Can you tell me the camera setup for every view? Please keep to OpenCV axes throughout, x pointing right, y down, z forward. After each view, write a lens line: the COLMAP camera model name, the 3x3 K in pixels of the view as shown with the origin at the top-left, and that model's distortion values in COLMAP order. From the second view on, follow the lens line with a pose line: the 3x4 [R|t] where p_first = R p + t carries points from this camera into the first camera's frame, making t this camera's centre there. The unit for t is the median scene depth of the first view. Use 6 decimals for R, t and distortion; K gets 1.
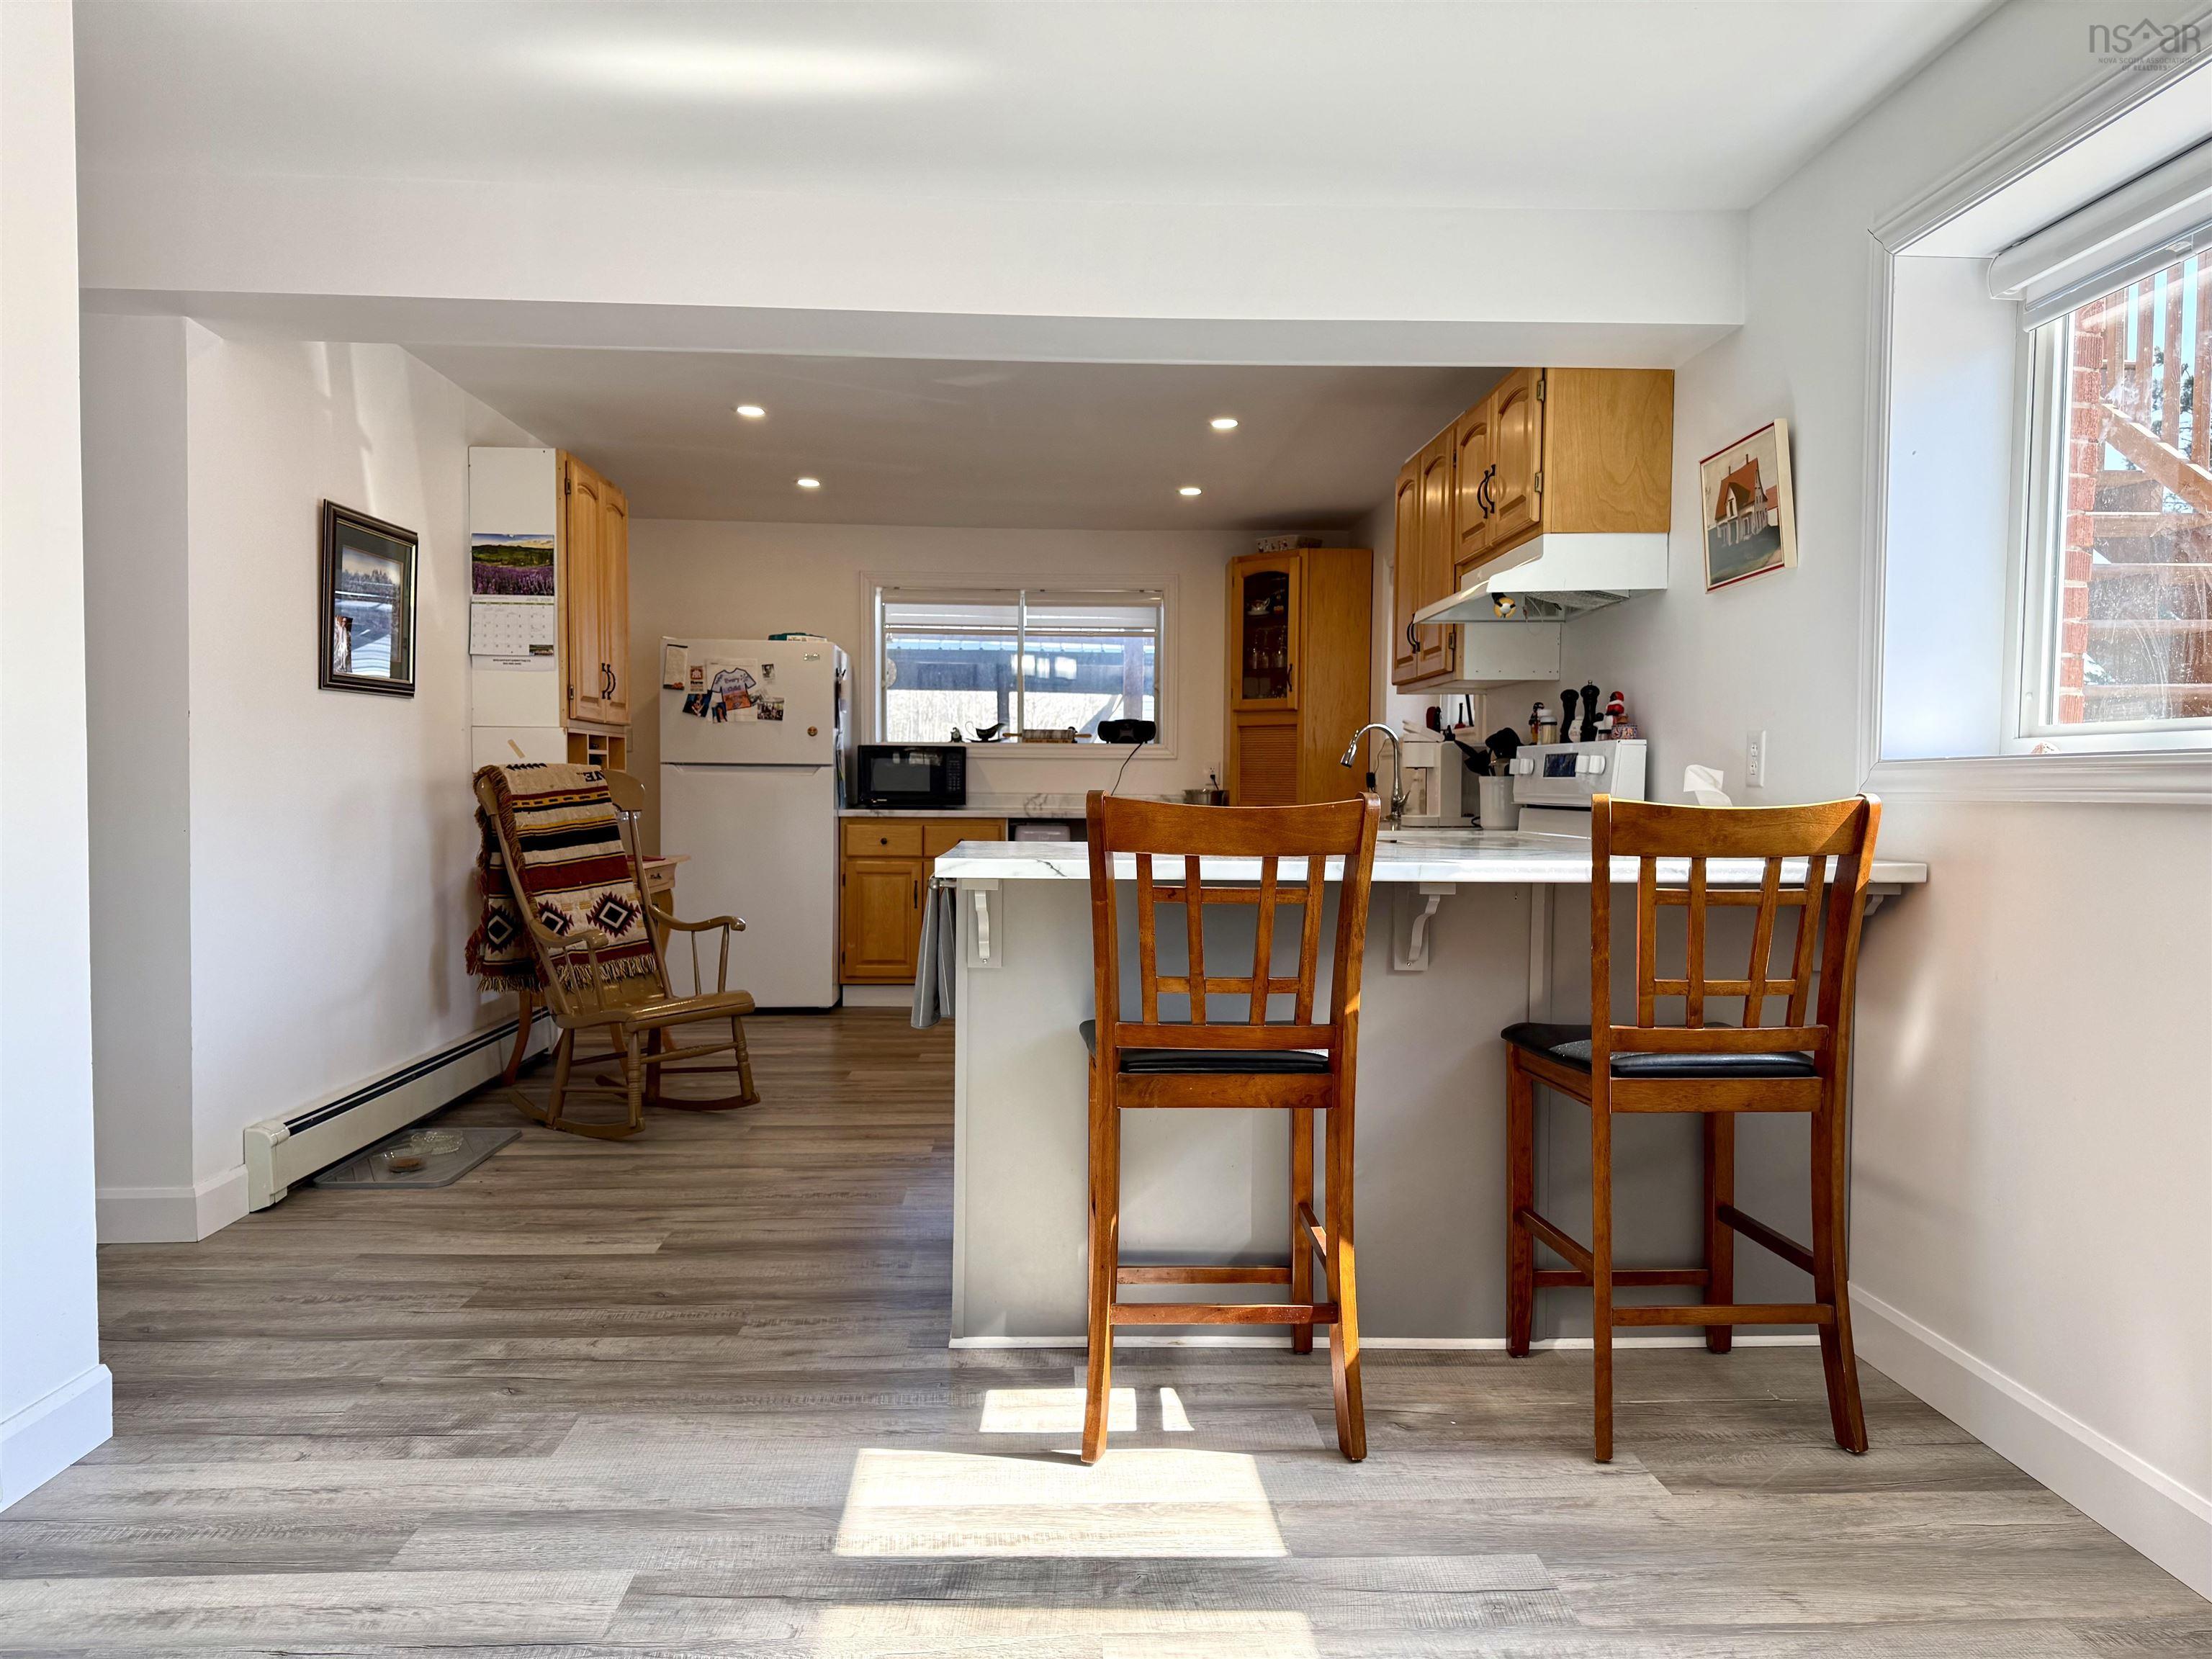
lens RADIAL K [[1594.3, 0, 1106.0], [0, 1594.3, 829.5], [0, 0, 1]] dist [0.029892, 0.000488]
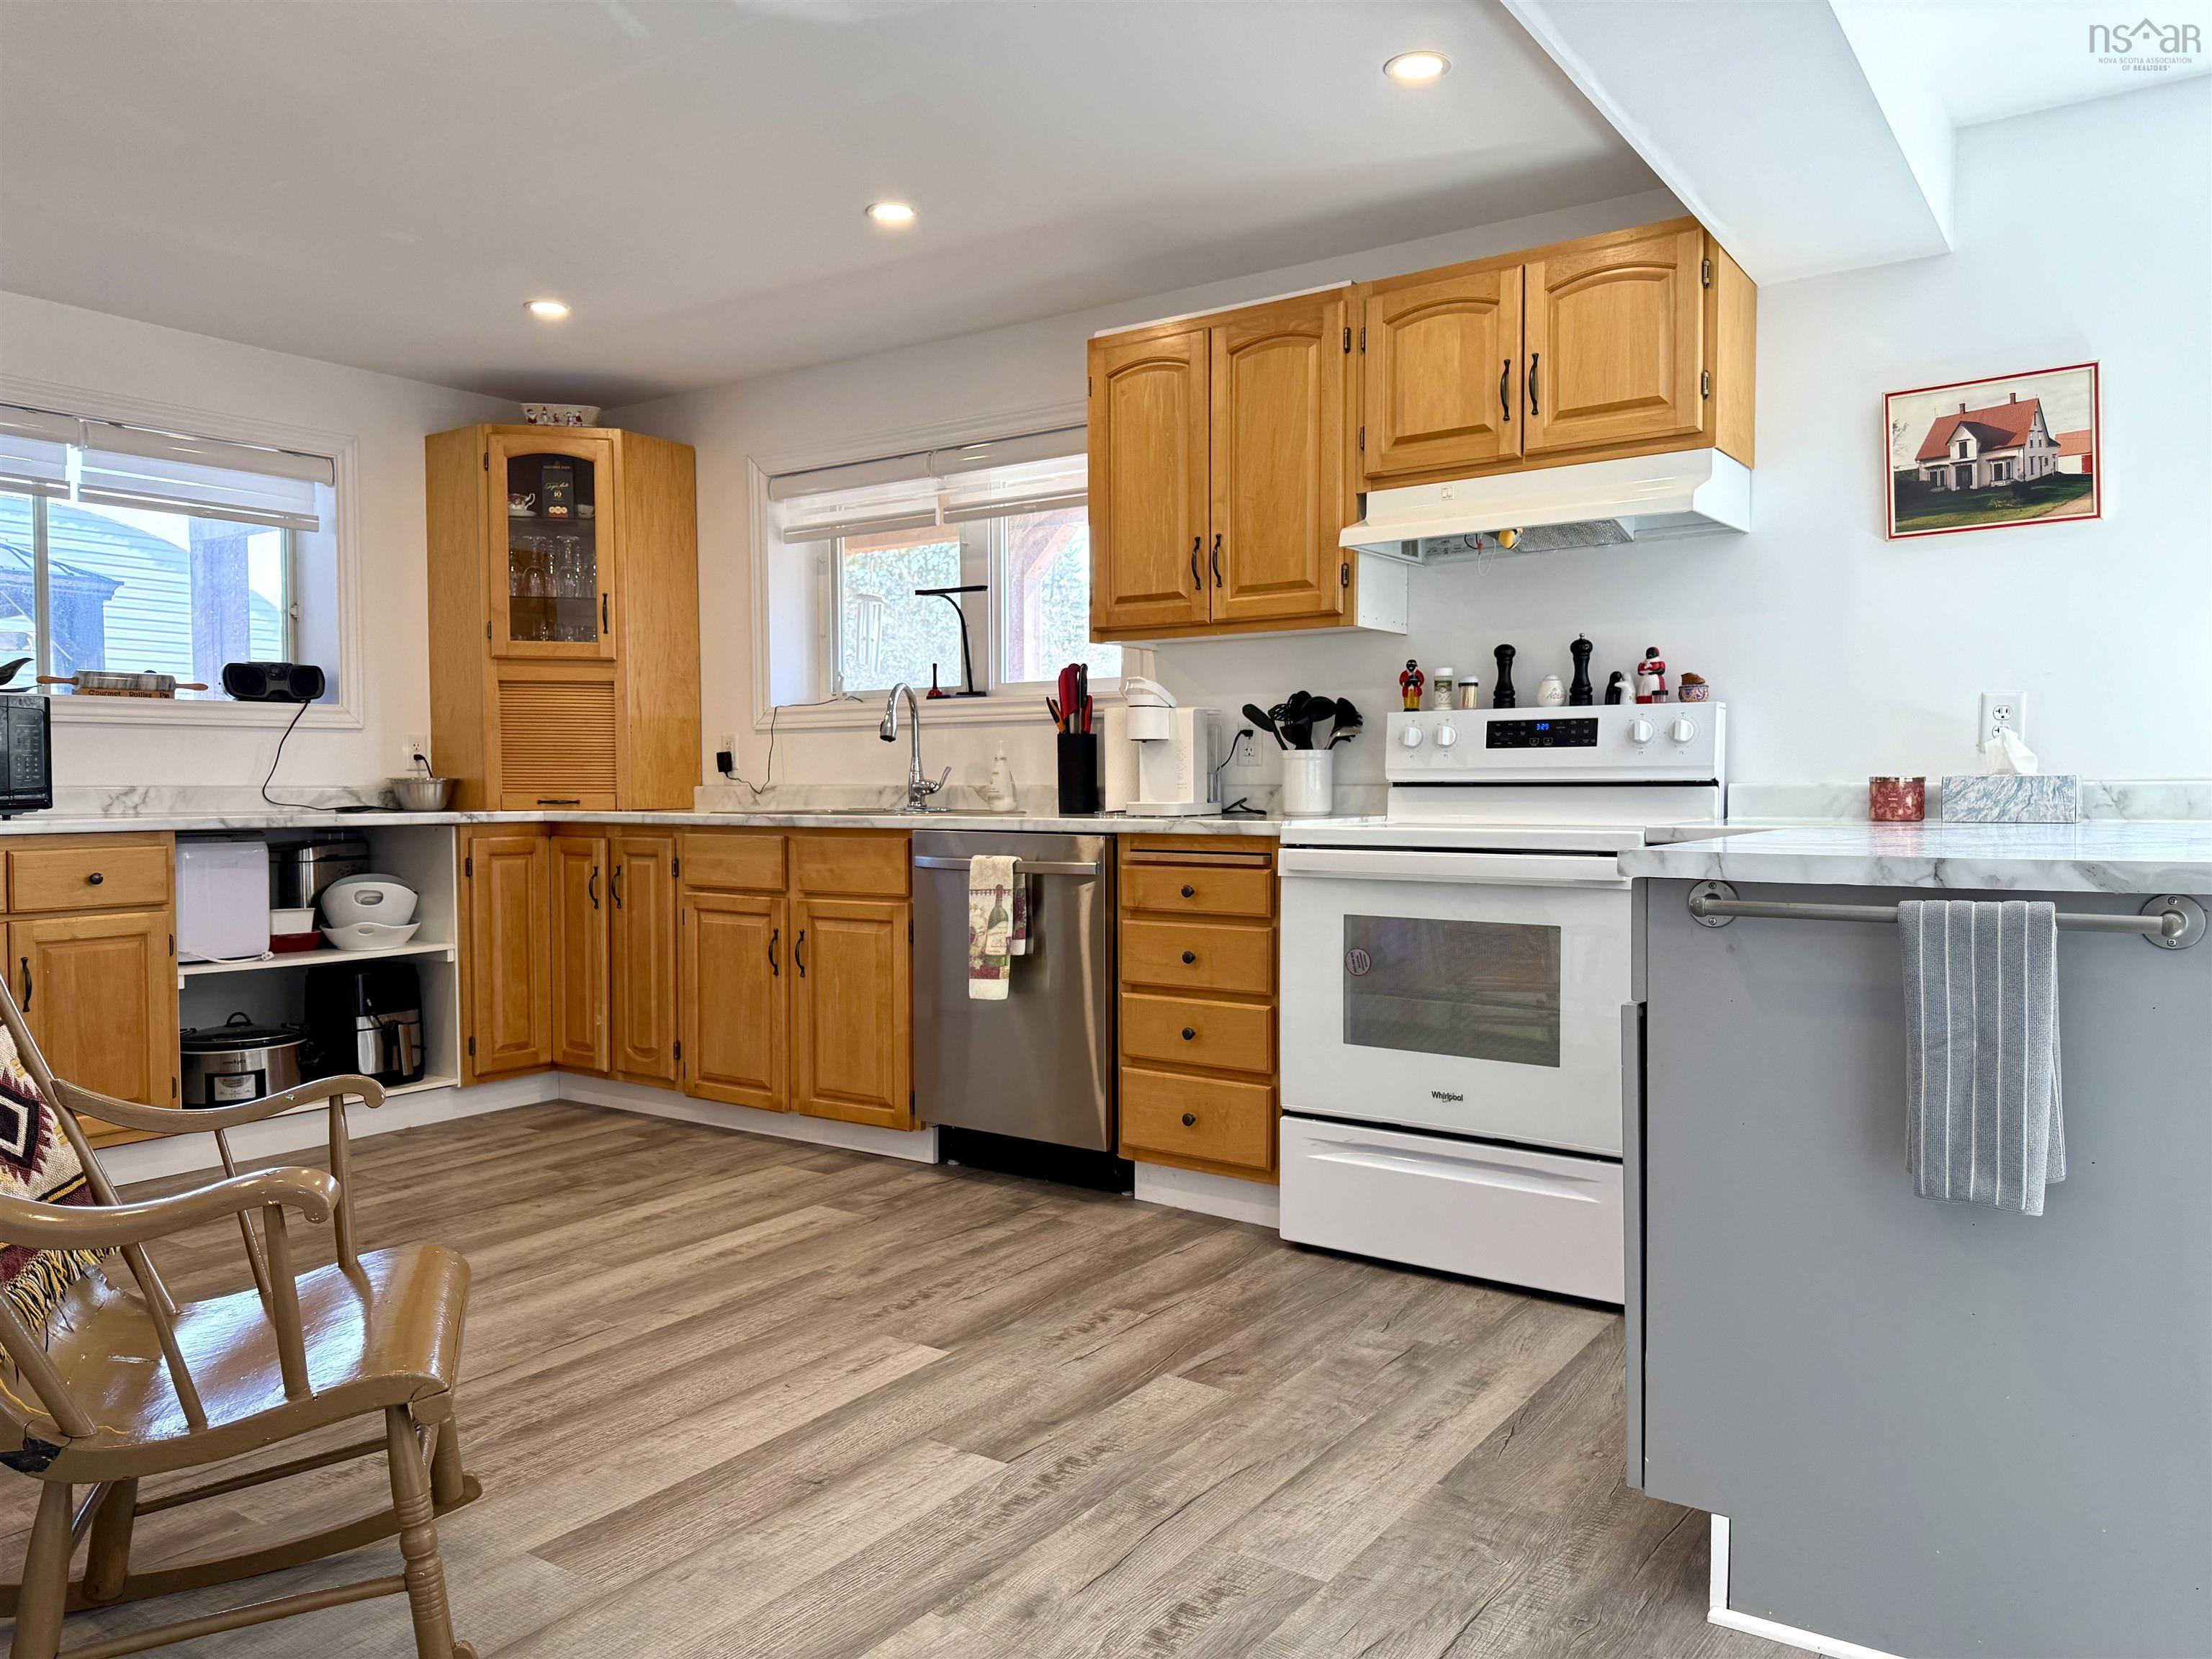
lens RADIAL K [[1594.3, 0, 1106.0], [0, 1594.3, 829.5], [0, 0, 1]] dist [0.029892, 0.000488]
pose [[0.594112, -0.036815, 0.803540, -0.316844], [0.032540, 0.999234, 0.021722, -0.009387], [-0.803724, 0.013241, 0.594855, 0.415423]]
